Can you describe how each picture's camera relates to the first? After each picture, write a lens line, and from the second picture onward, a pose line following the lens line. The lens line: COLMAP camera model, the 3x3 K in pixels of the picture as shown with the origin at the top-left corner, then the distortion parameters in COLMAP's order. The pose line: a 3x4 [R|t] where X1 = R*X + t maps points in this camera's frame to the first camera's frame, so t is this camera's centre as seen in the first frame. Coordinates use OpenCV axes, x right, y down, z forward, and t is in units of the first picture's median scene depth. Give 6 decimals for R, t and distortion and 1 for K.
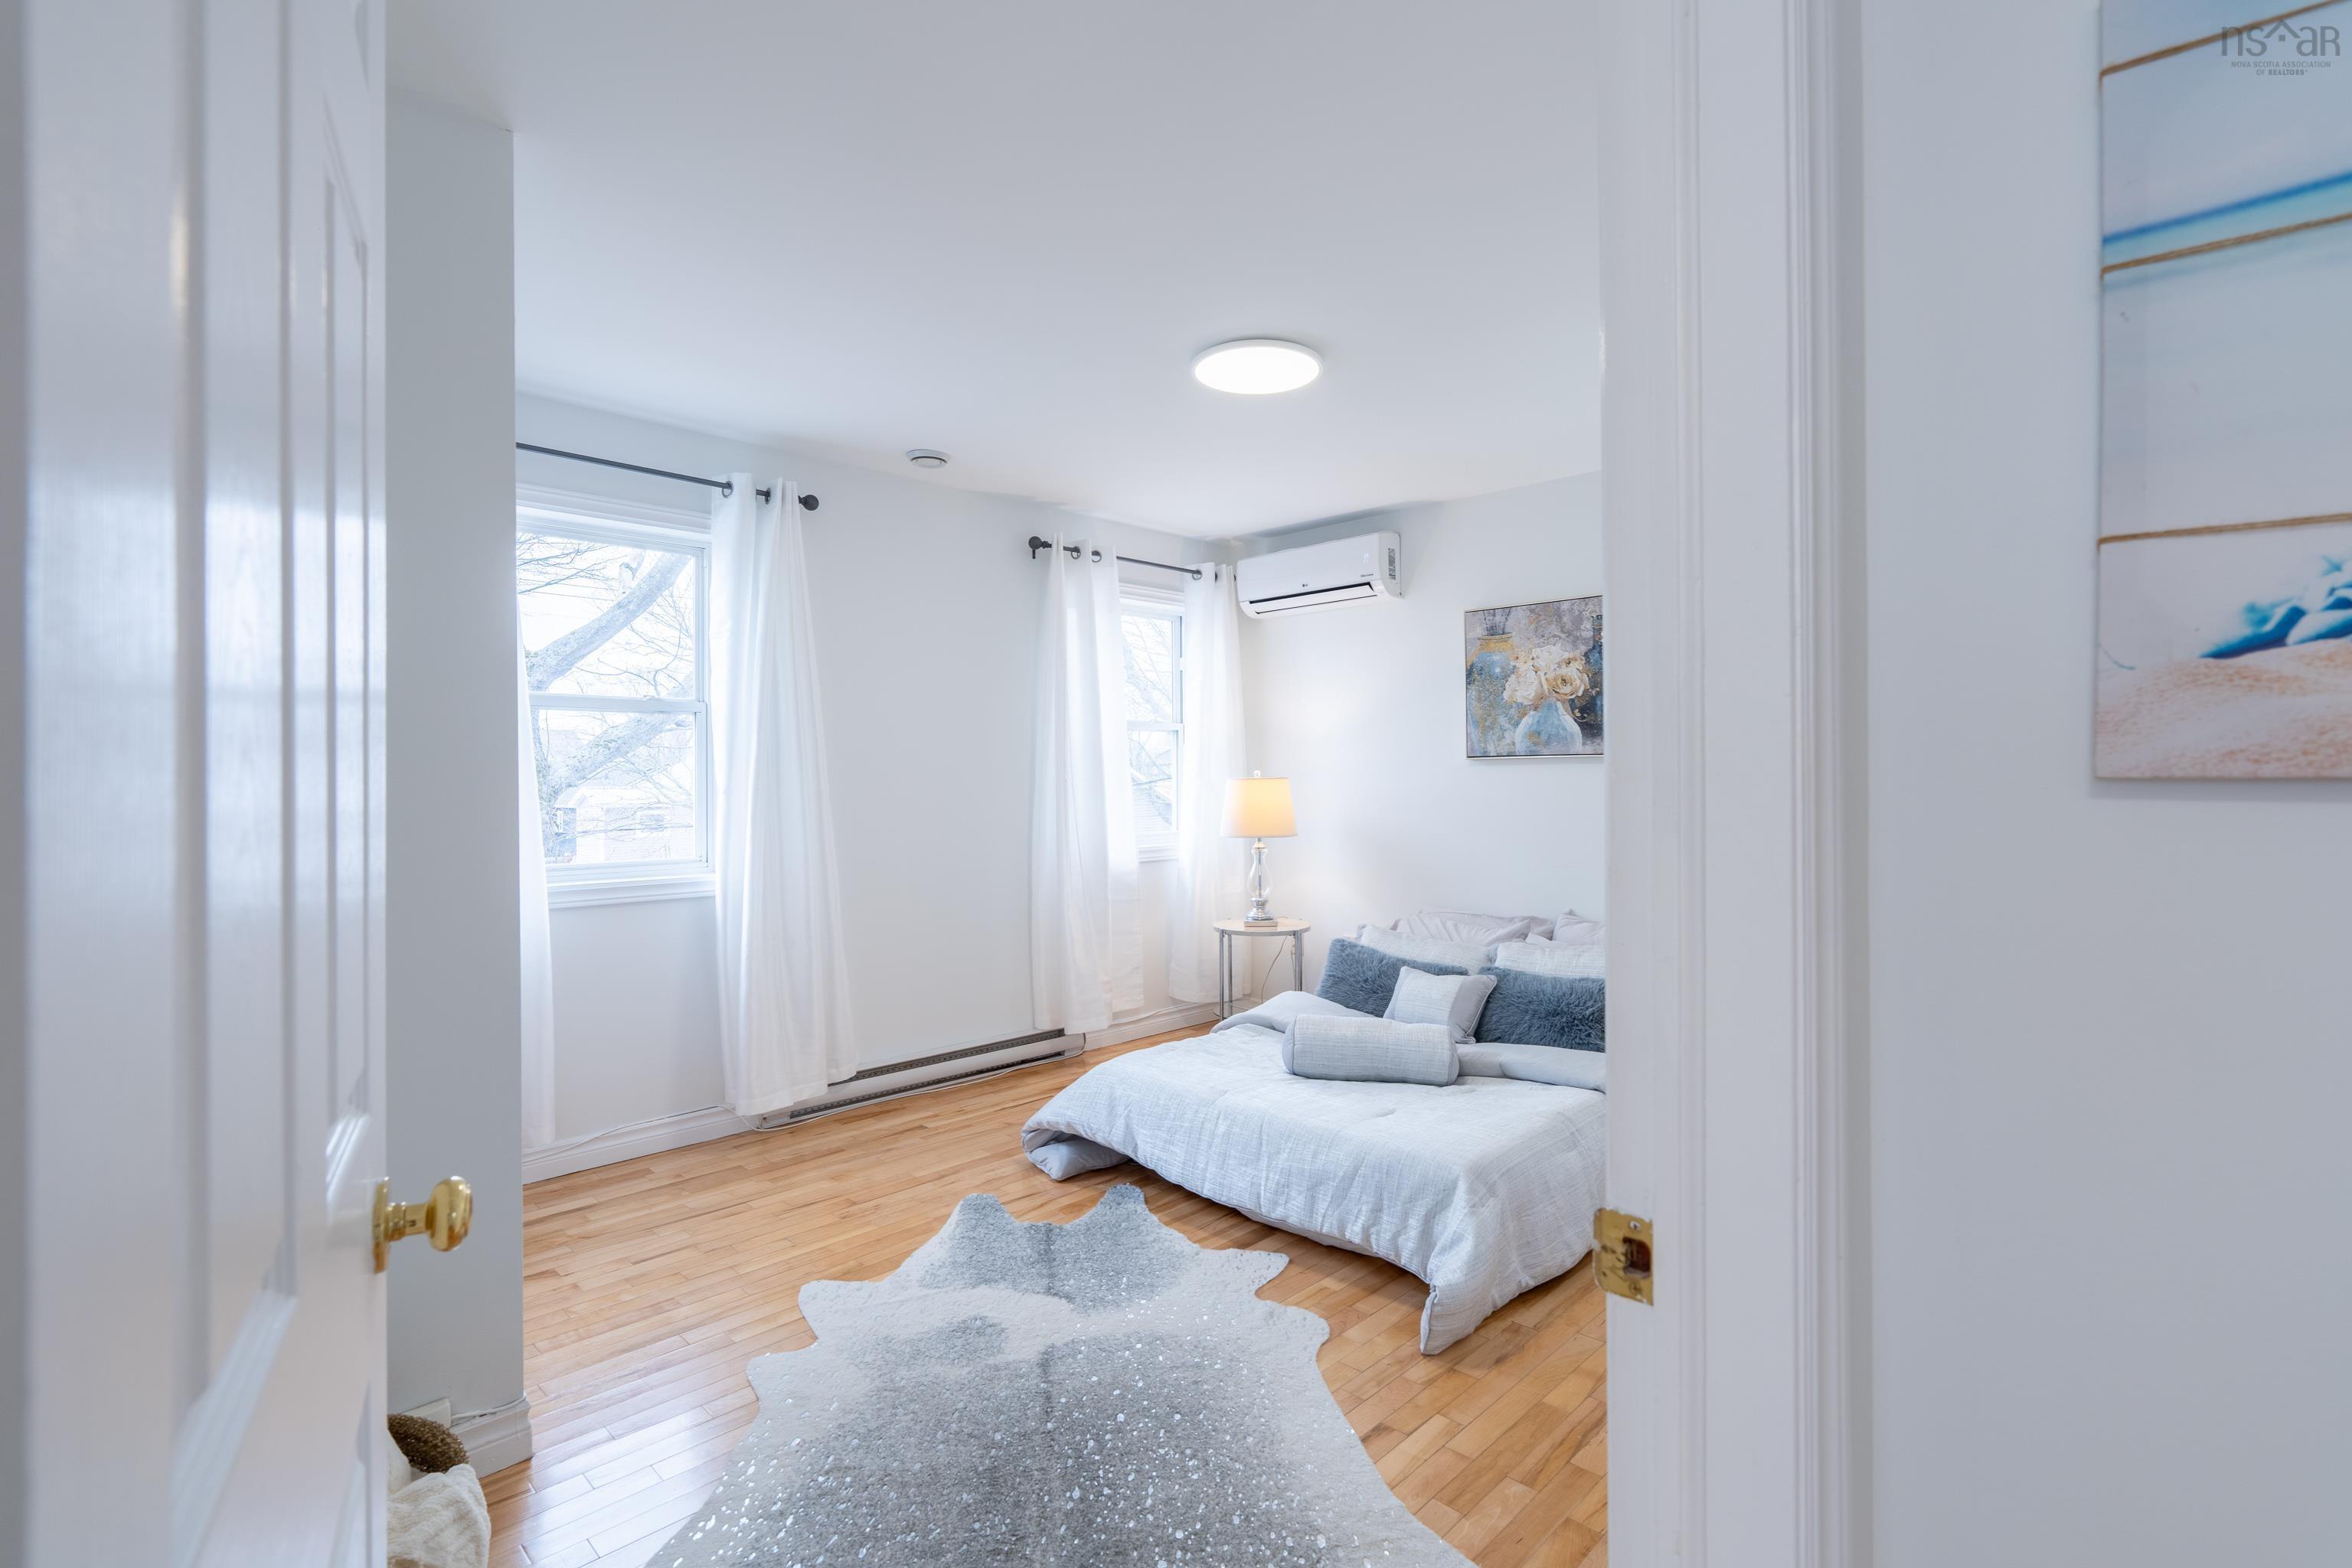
lens RADIAL K [[1072.9, 0, 1182.6], [0, 1072.9, 781.5], [0, 0, 1]] dist [0.000152, 0.000262]
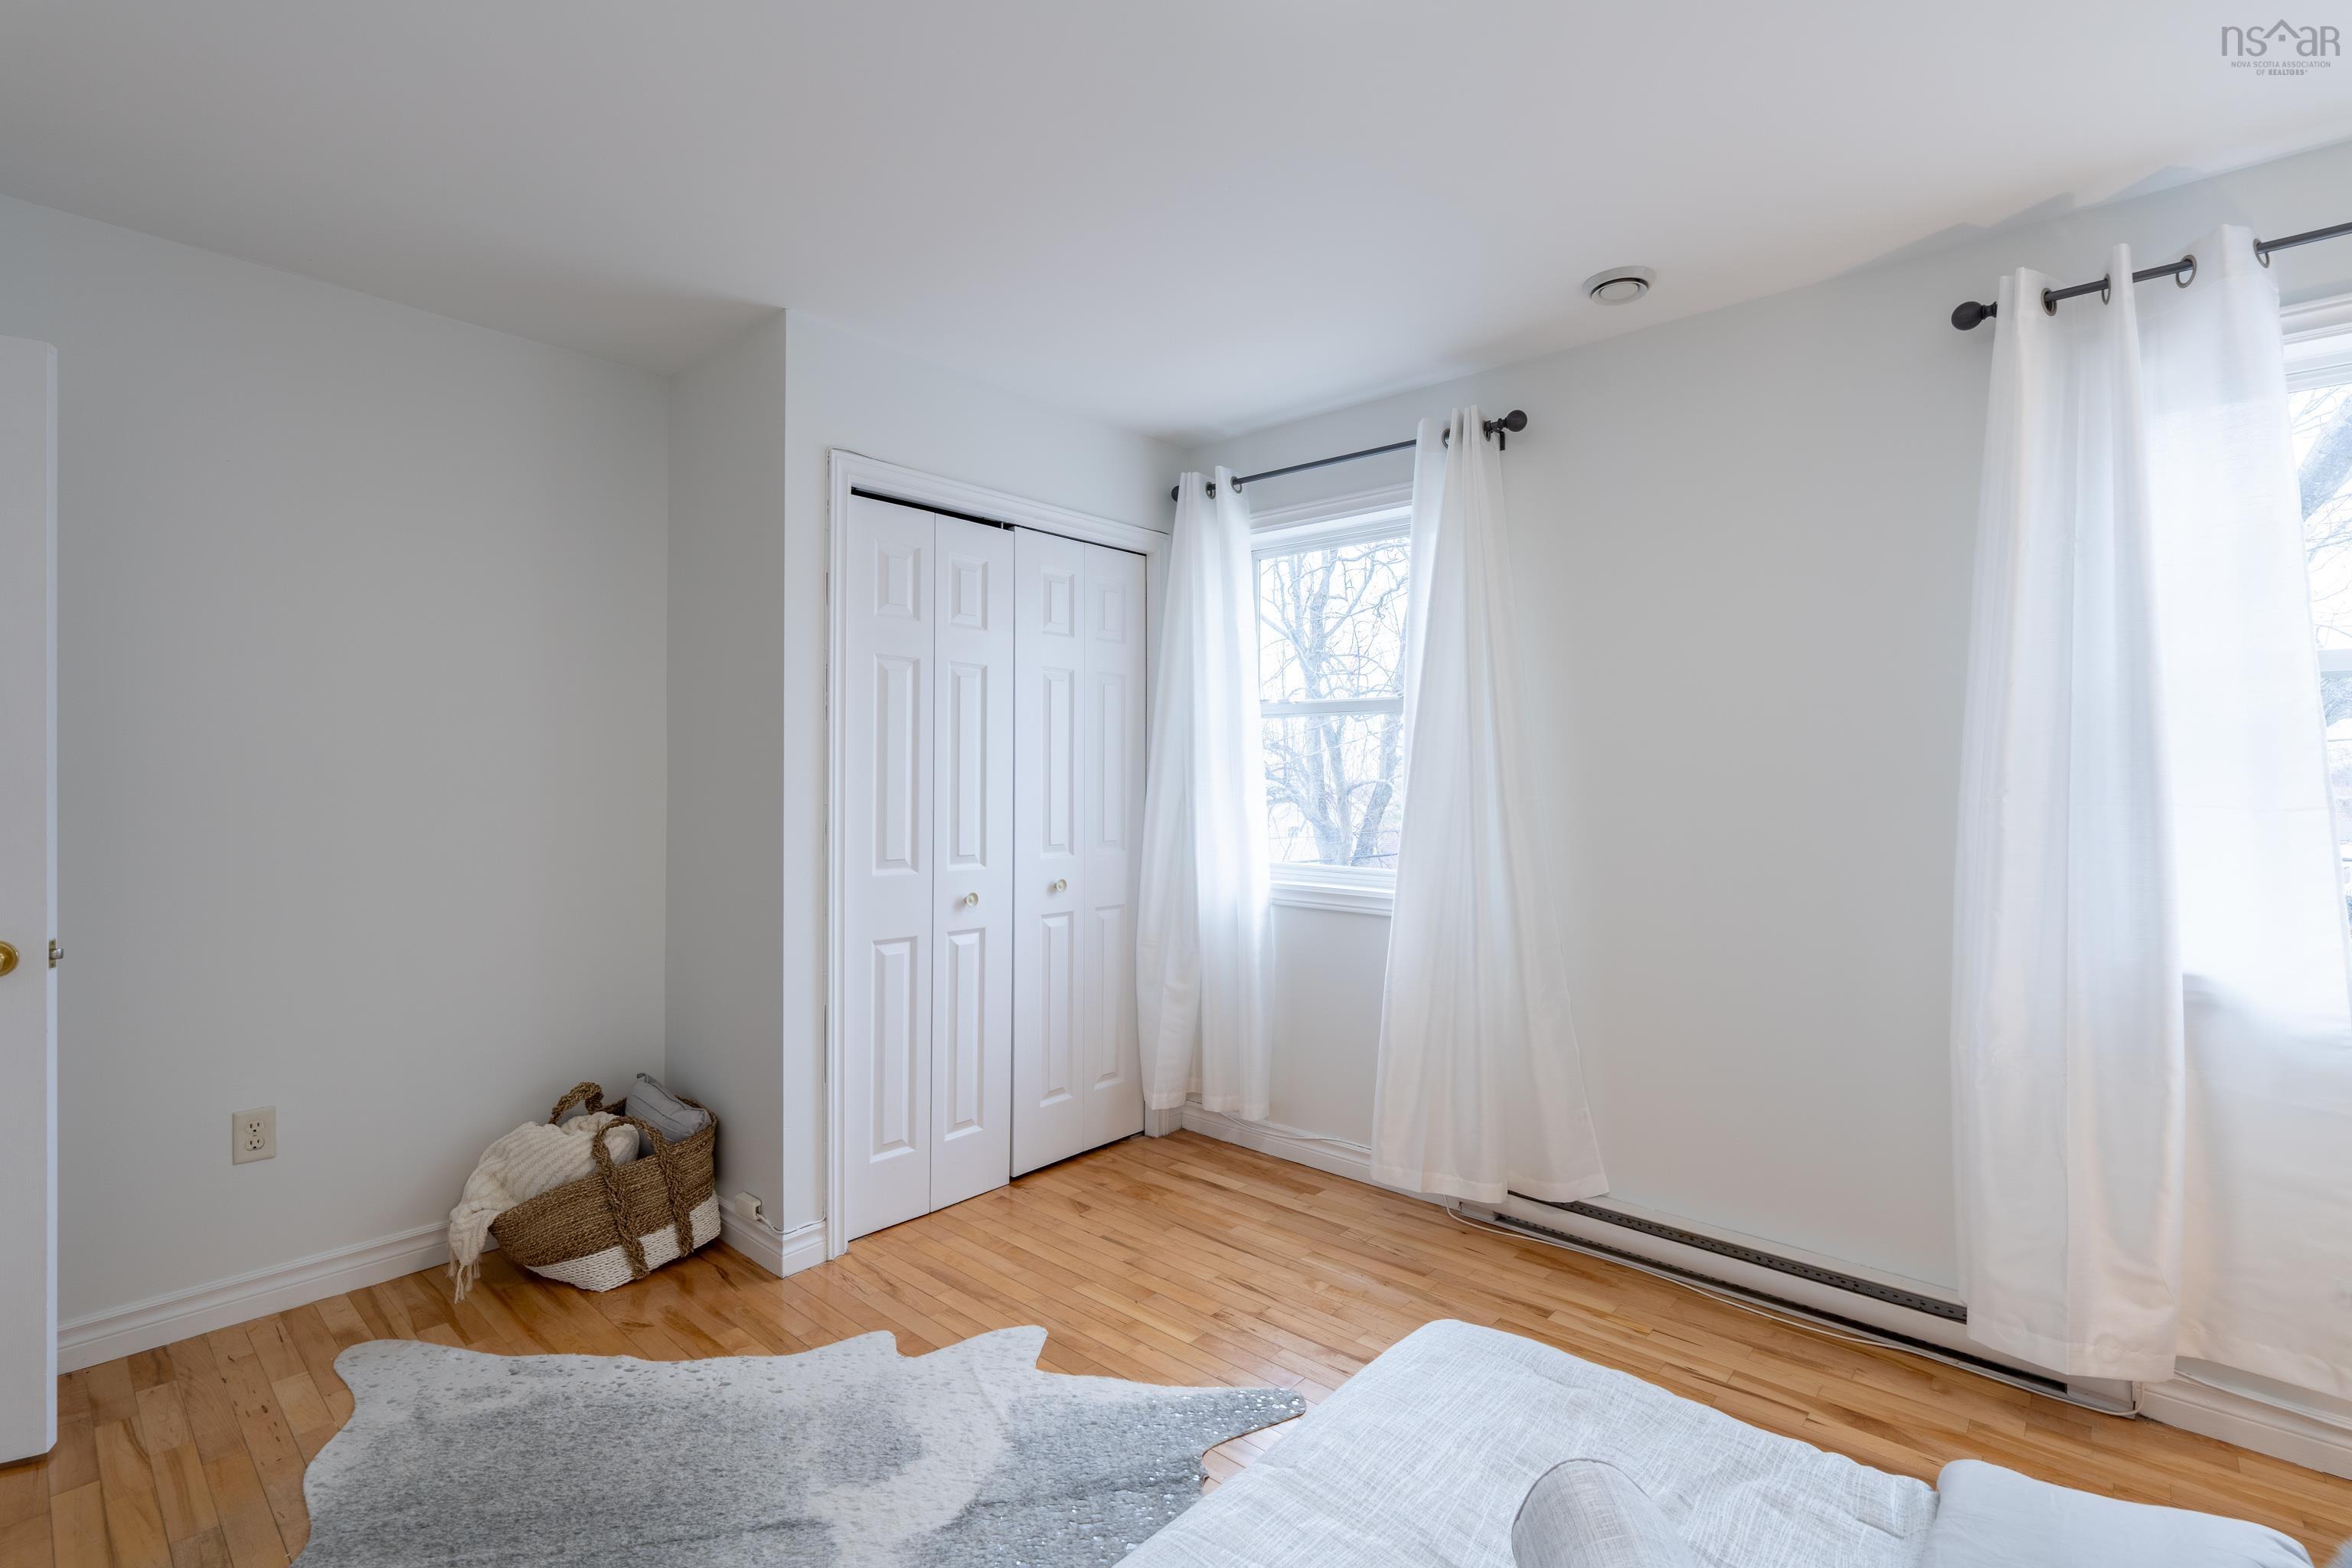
lens RADIAL K [[1072.9, 0, 1181.6], [0, 1072.9, 771.3], [0, 0, 1]] dist [0.000152, 0.000262]
pose [[0.059344, 0.005219, -0.998224, 0.428087], [-0.005364, 0.999974, 0.004909, -0.016067], [0.998223, 0.005063, 0.059370, 0.775723]]
